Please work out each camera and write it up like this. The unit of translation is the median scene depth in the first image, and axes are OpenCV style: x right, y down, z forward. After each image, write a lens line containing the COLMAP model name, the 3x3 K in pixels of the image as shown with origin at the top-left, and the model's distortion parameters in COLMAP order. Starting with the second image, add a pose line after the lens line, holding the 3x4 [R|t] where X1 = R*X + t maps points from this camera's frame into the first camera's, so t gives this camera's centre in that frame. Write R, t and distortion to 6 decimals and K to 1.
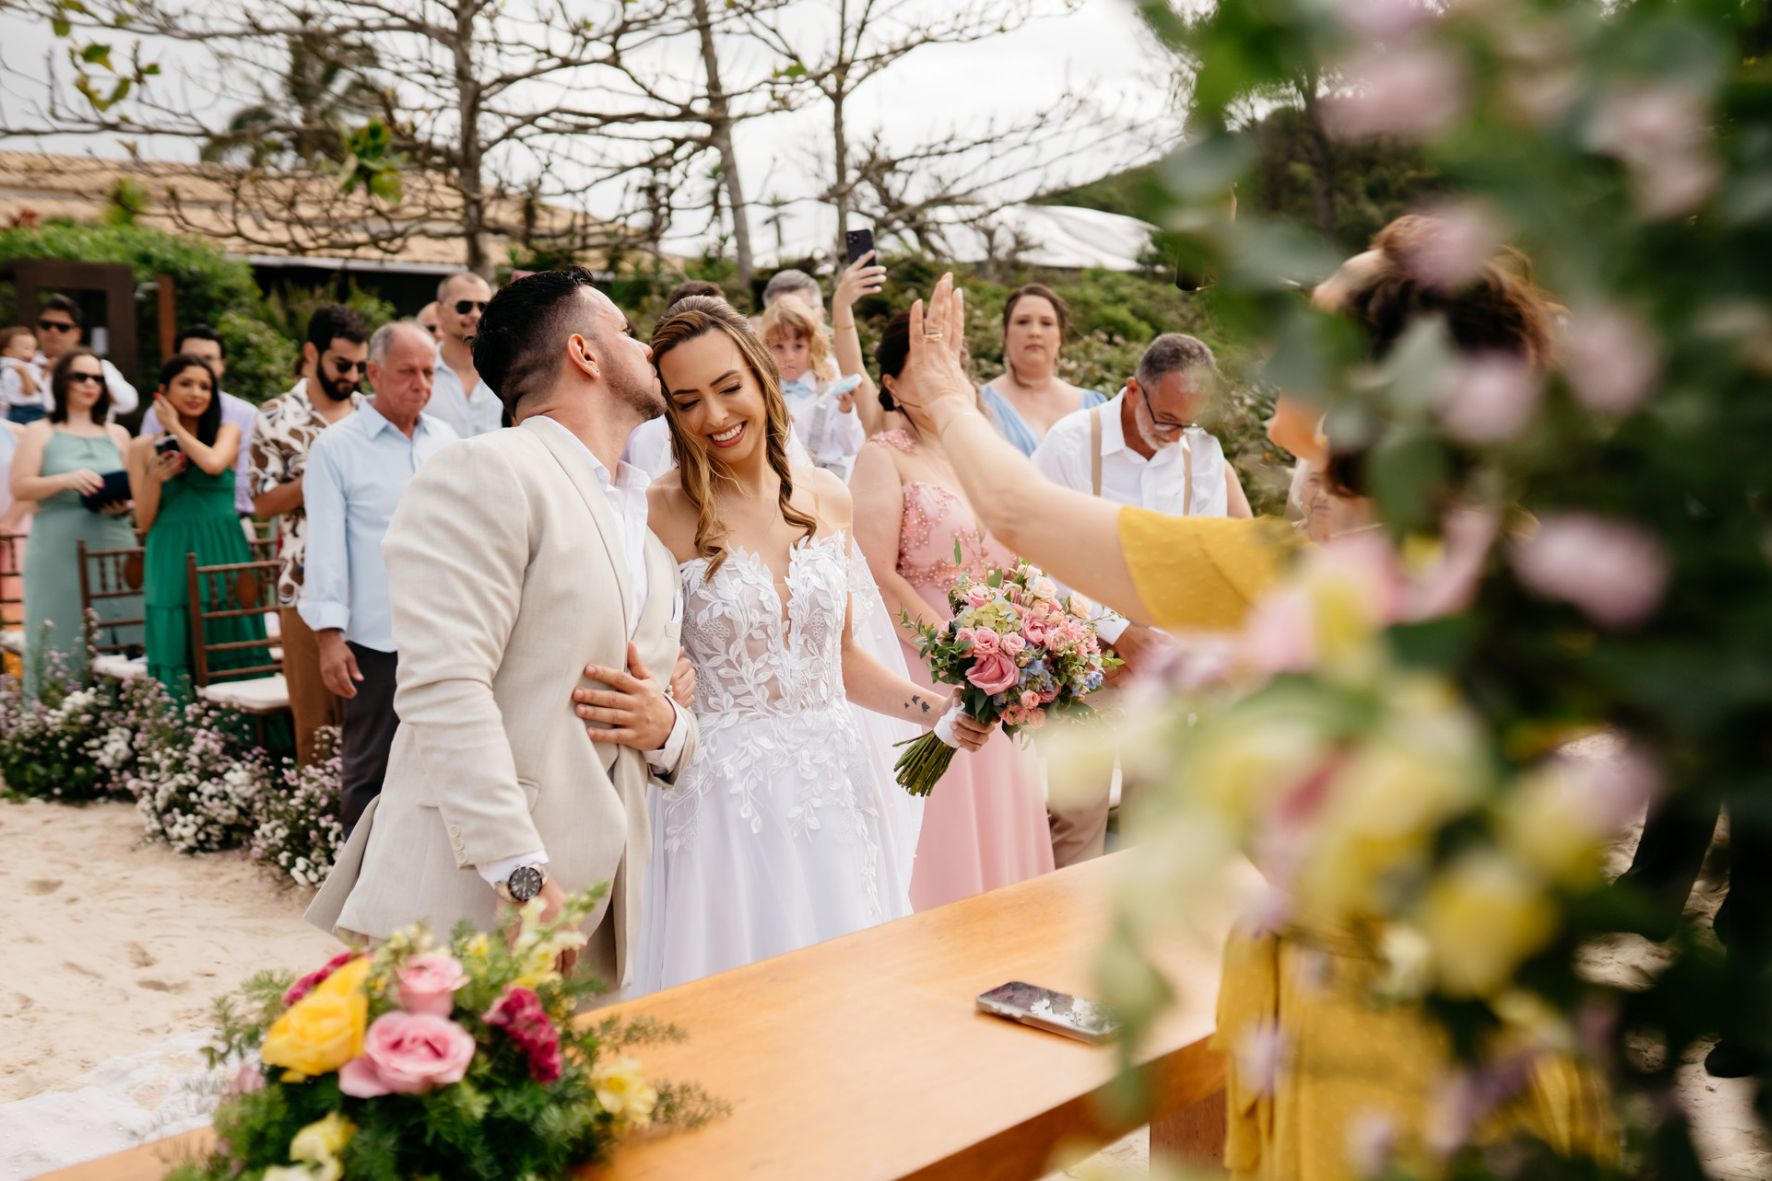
lens RADIAL K [[1923.2, 0, 886.0], [0, 1923.2, 590.5], [0, 0, 1]] dist [-0.002042, -0.001974]
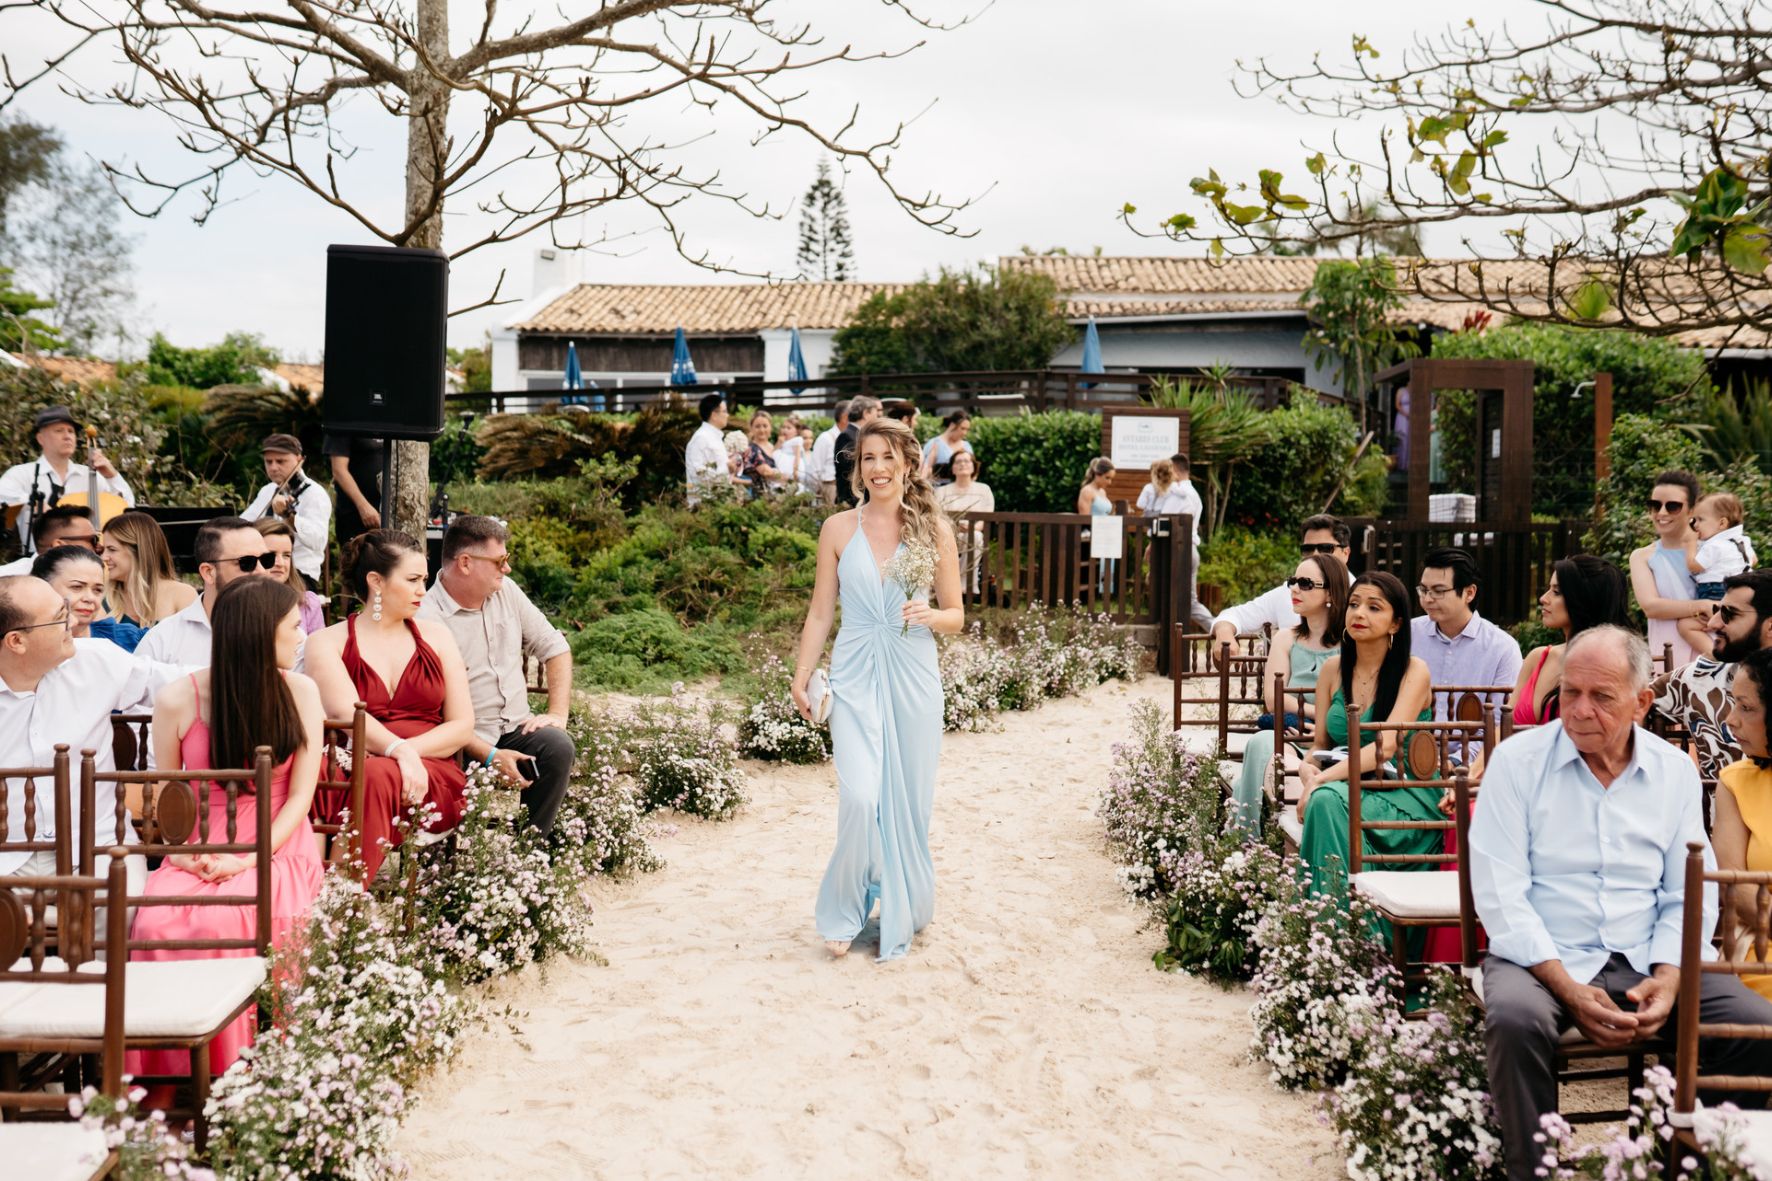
lens RADIAL K [[1859.2, 0, 886.0], [0, 1859.2, 590.5], [0, 0, 1]] dist [-0.057141, 0.142104]
pose [[0.708912, 0.045822, -0.703807, 0.046294], [-0.080408, 0.996632, -0.016105, -0.040203], [0.700698, 0.068009, 0.710209, 0.321358]]
